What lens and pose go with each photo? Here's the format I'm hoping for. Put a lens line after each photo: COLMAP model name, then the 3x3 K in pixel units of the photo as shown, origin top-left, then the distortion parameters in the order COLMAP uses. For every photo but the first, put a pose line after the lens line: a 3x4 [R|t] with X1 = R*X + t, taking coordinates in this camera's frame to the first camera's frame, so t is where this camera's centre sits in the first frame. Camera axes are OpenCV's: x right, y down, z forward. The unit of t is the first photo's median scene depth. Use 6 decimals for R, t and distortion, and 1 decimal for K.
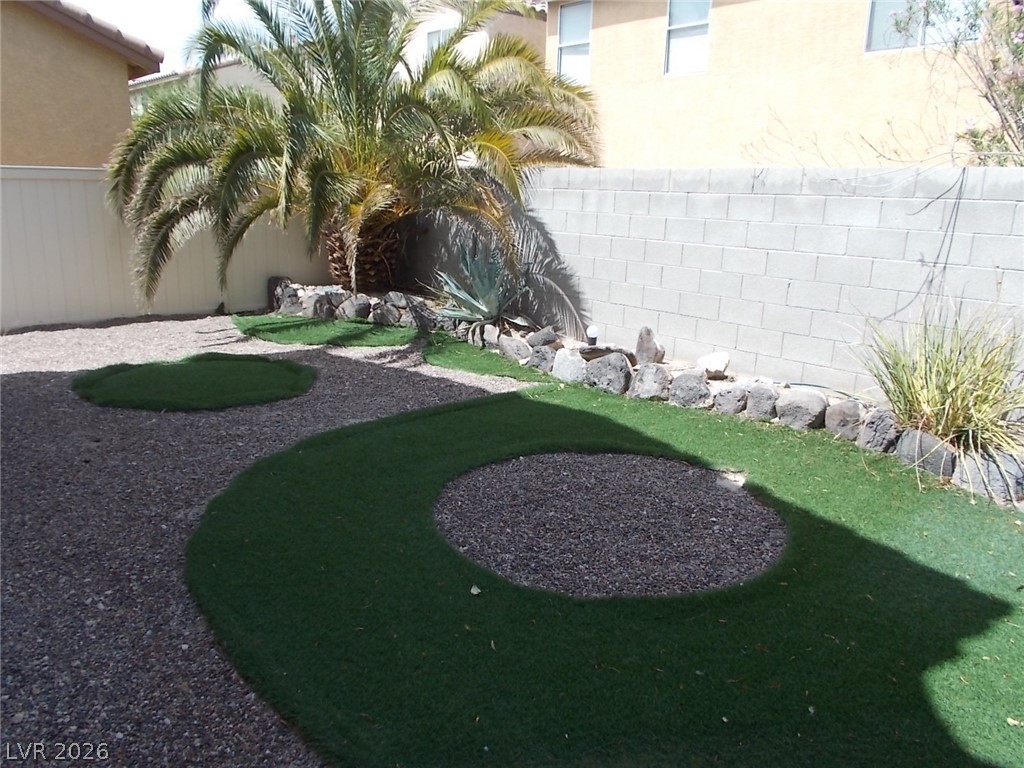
lens RADIAL K [[808.0, 0, 506.6], [0, 808.0, 379.9], [0, 0, 1]] dist [0.041530, -0.028825]
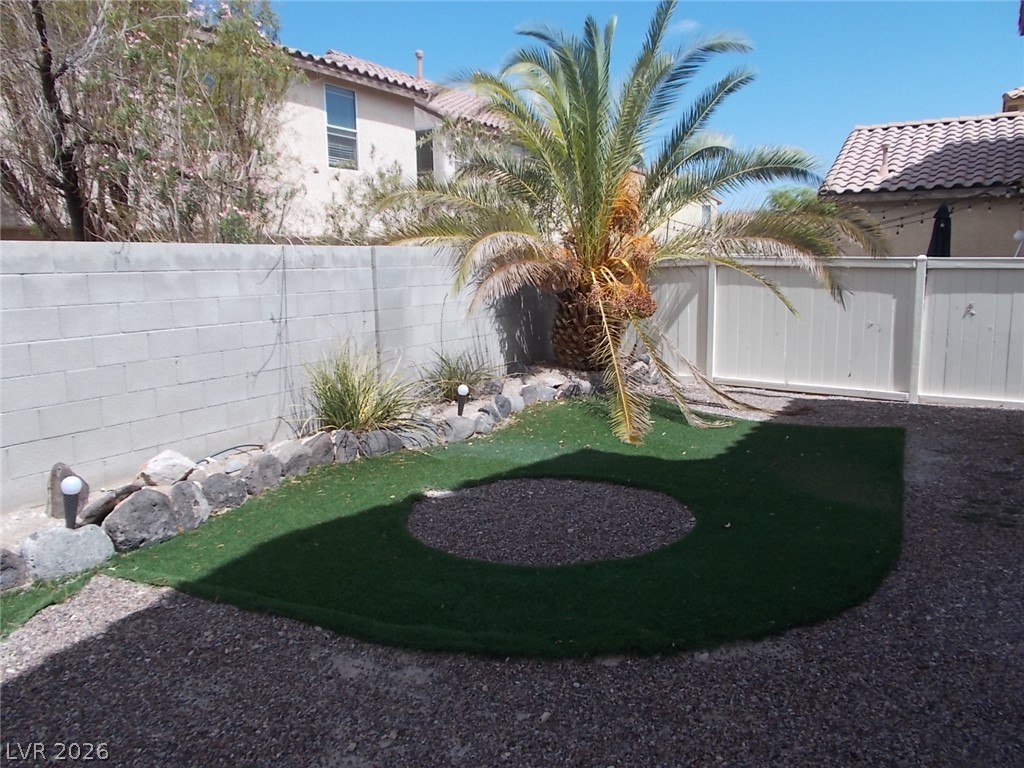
lens RADIAL K [[808.0, 0, 516.4], [0, 808.0, 386.5], [0, 0, 1]] dist [0.041530, -0.028825]
pose [[-0.341570, -0.166809, 0.924935, -0.565902], [0.221941, 0.941975, 0.251843, -0.203913], [-0.913275, 0.291303, -0.284729, 0.766600]]
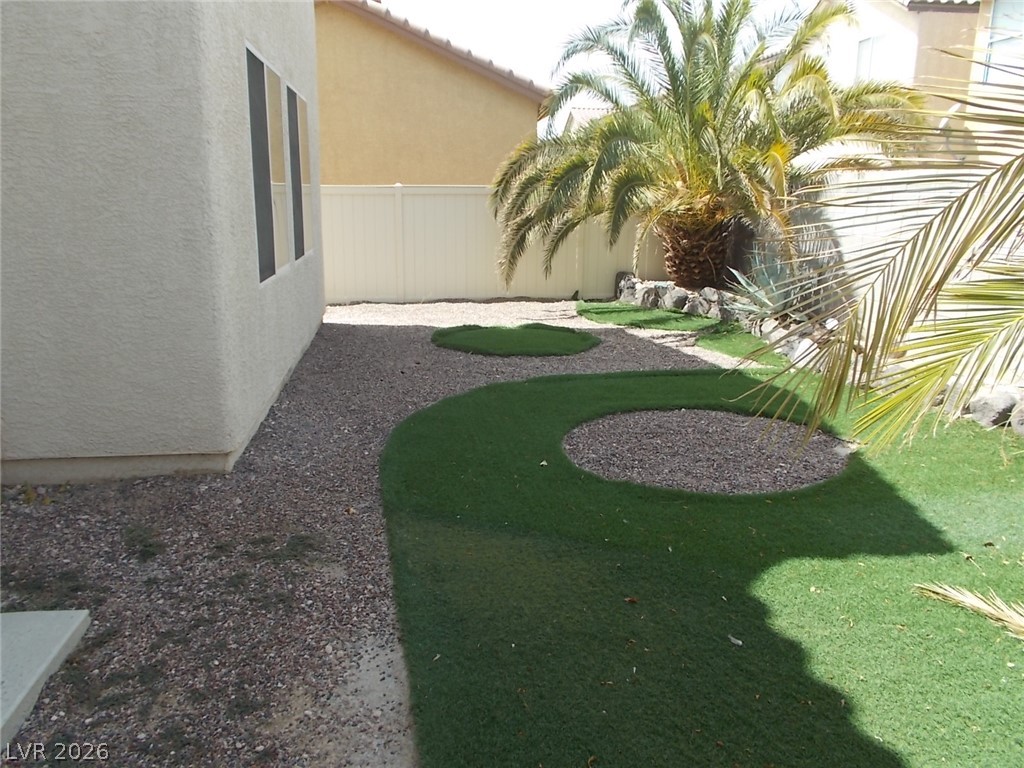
lens RADIAL K [[808.0, 0, 513.6], [0, 808.0, 384.7], [0, 0, 1]] dist [0.041530, -0.028825]
pose [[0.842509, 0.107745, -0.527798, 0.298719], [-0.114607, 0.993213, 0.019811, 0.043038], [0.526350, 0.043798, 0.849139, -0.121899]]
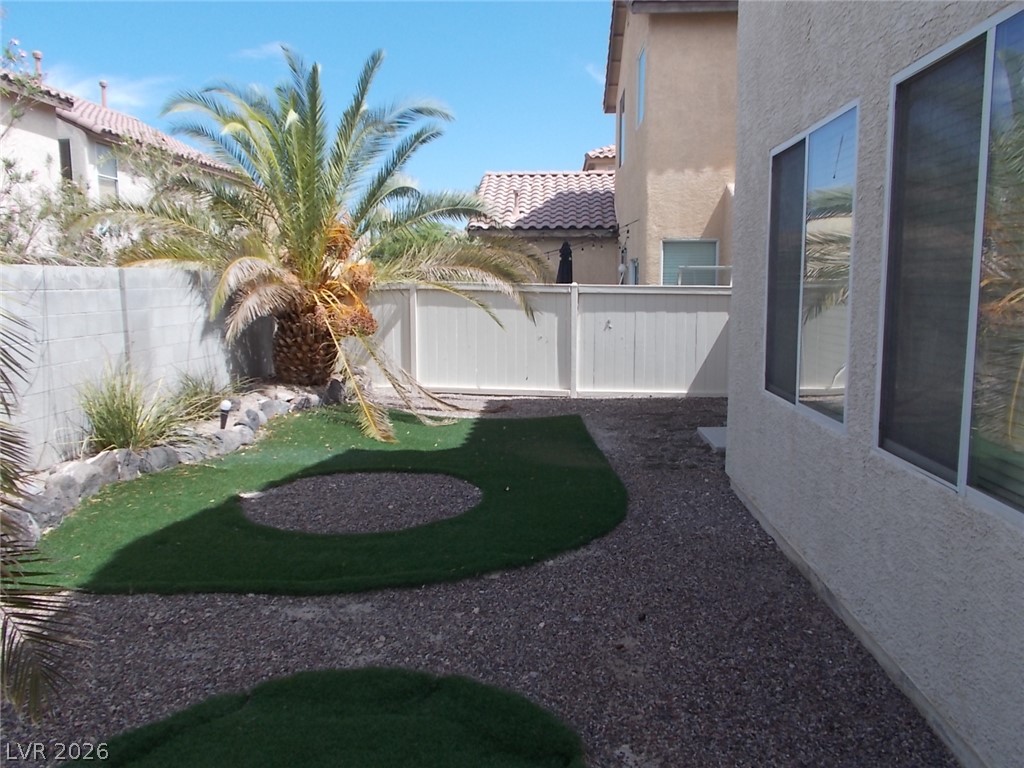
lens RADIAL K [[808.0, 0, 512.6], [0, 808.0, 382.7], [0, 0, 1]] dist [0.041530, -0.028825]
pose [[-0.726107, -0.111775, 0.678435, -0.609047], [0.143038, 0.940556, 0.308049, -0.264768], [-0.672539, 0.320719, -0.666957, 0.994075]]
